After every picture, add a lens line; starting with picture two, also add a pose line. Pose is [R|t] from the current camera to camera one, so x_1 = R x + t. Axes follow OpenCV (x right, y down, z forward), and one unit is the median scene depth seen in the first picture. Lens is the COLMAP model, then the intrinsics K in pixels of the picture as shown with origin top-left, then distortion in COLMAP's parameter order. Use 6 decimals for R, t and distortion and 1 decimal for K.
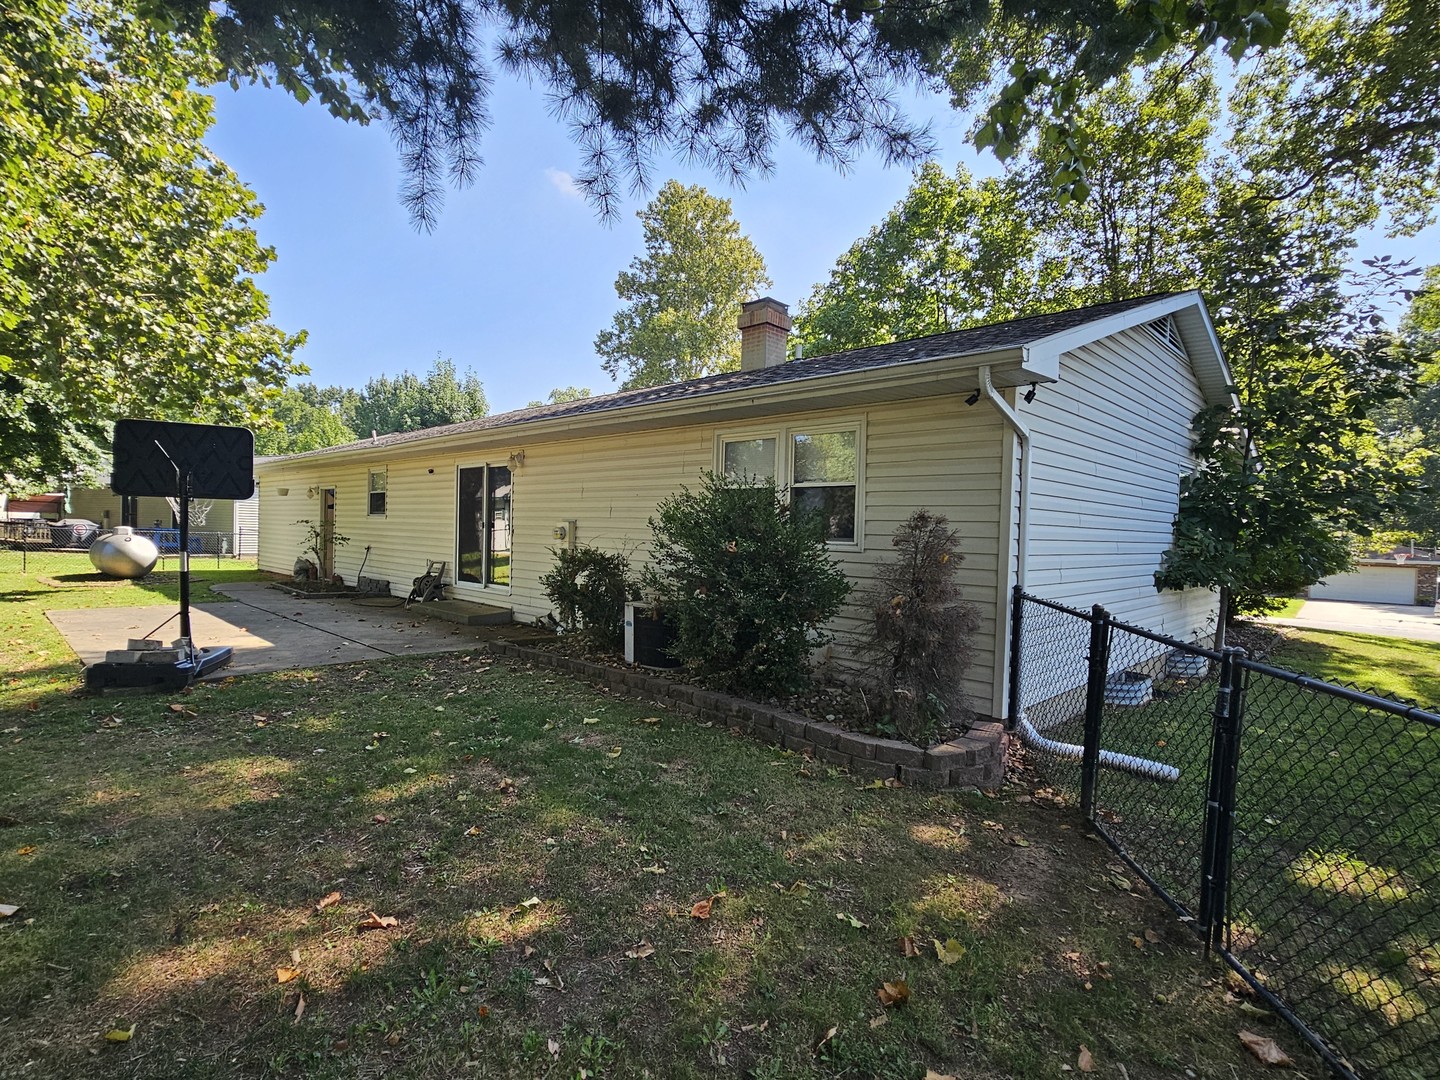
lens RADIAL K [[582.3, 0, 720.8], [0, 582.3, 540.4], [0, 0, 1]] dist [-0.000720, 0.000136]
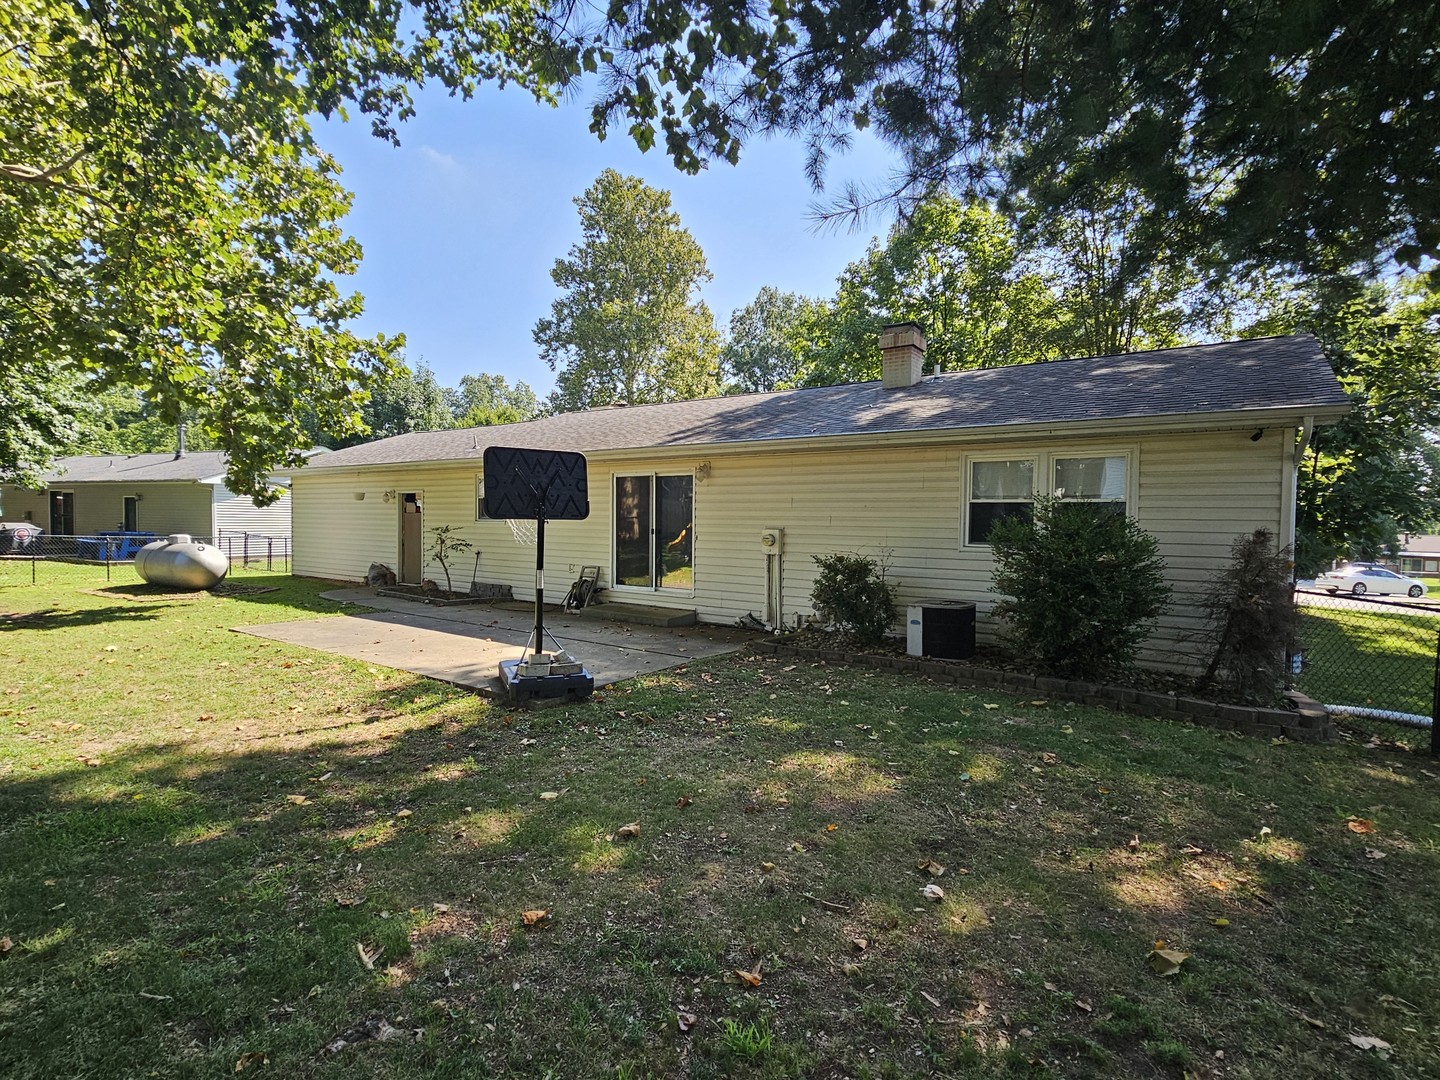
lens RADIAL K [[582.3, 0, 687.7], [0, 582.3, 535.3], [0, 0, 1]] dist [-0.000720, 0.000136]
pose [[0.992993, -0.018137, 0.116777, -0.202991], [0.016521, 0.999754, 0.014788, -0.014669], [-0.117017, -0.012755, 0.993048, -0.023446]]
